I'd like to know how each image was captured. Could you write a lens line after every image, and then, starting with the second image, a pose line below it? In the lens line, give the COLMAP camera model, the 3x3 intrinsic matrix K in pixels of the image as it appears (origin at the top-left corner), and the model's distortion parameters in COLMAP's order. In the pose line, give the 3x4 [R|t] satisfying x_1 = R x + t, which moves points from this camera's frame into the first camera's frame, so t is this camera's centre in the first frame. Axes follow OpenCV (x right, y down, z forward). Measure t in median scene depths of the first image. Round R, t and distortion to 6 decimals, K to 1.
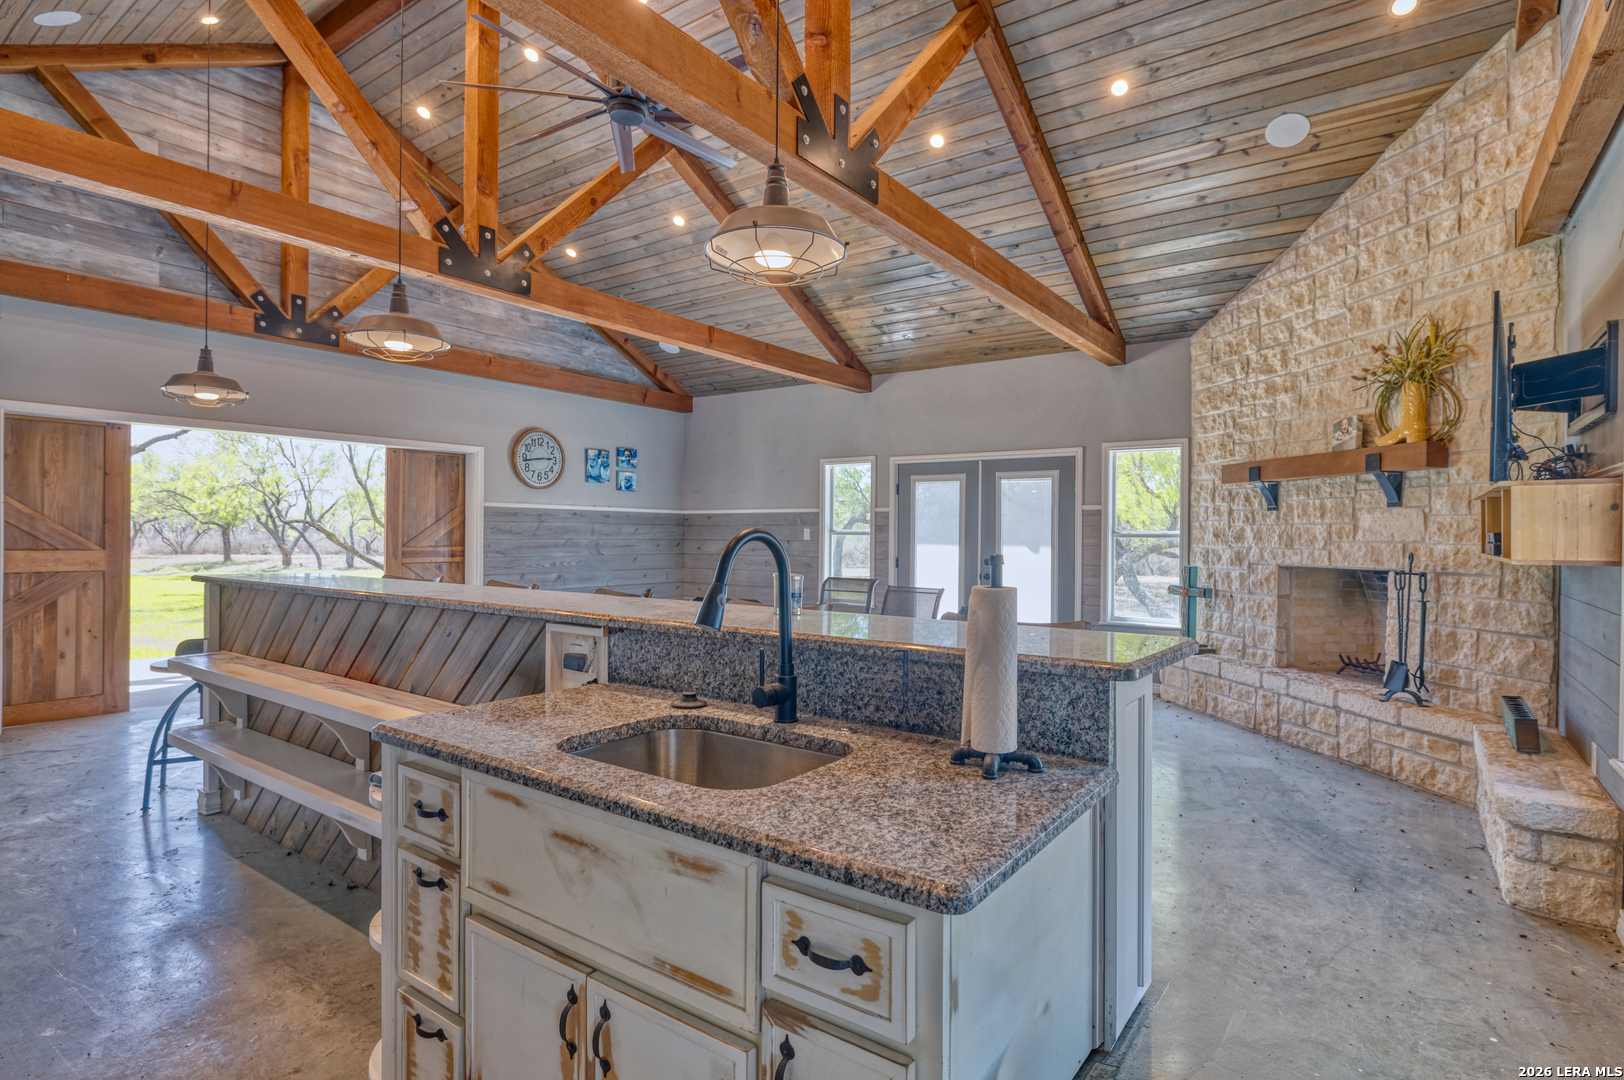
lens RADIAL K [[824.9, 0, 812.0], [0, 824.9, 540.0], [0, 0, 1]] dist [0.001028, 0.000247]
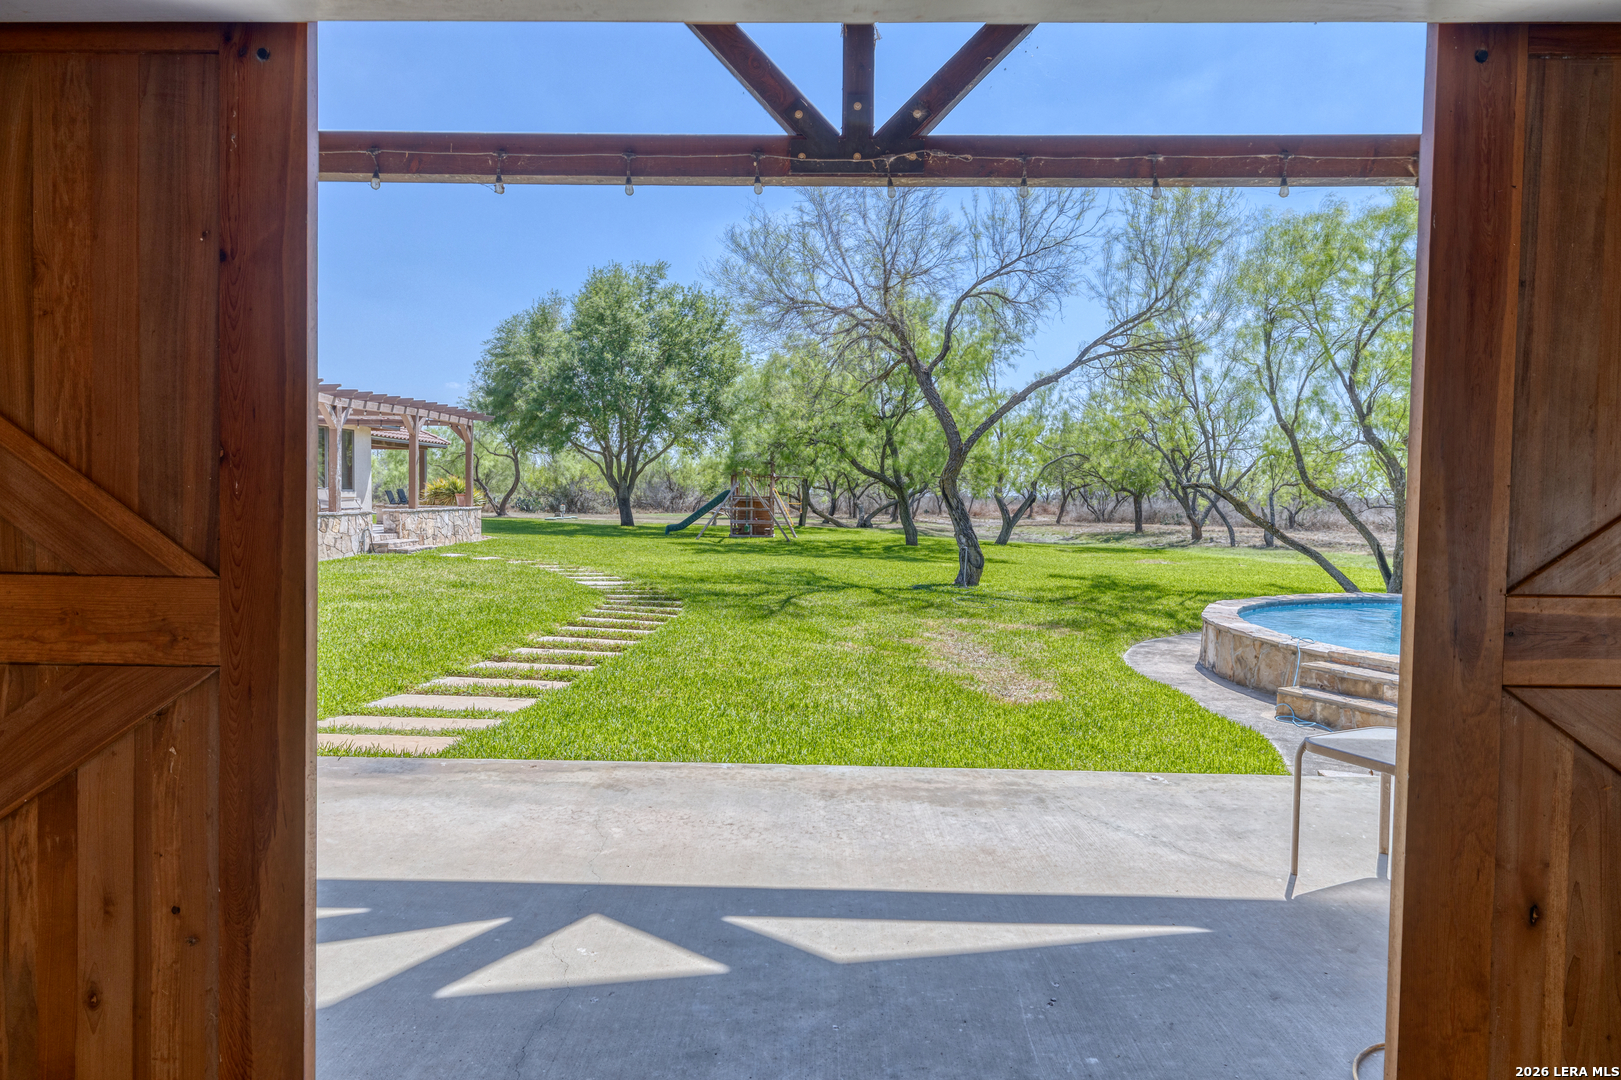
lens RADIAL K [[930.9, 0, 810.5], [0, 930.9, 540.0], [0, 0, 1]] dist [-0.000488, -0.000296]
pose [[0.565398, 0.042316, -0.823732, -0.128060], [-0.015520, 0.999052, 0.040670, -0.002998], [0.824672, -0.010211, 0.565519, 0.233727]]
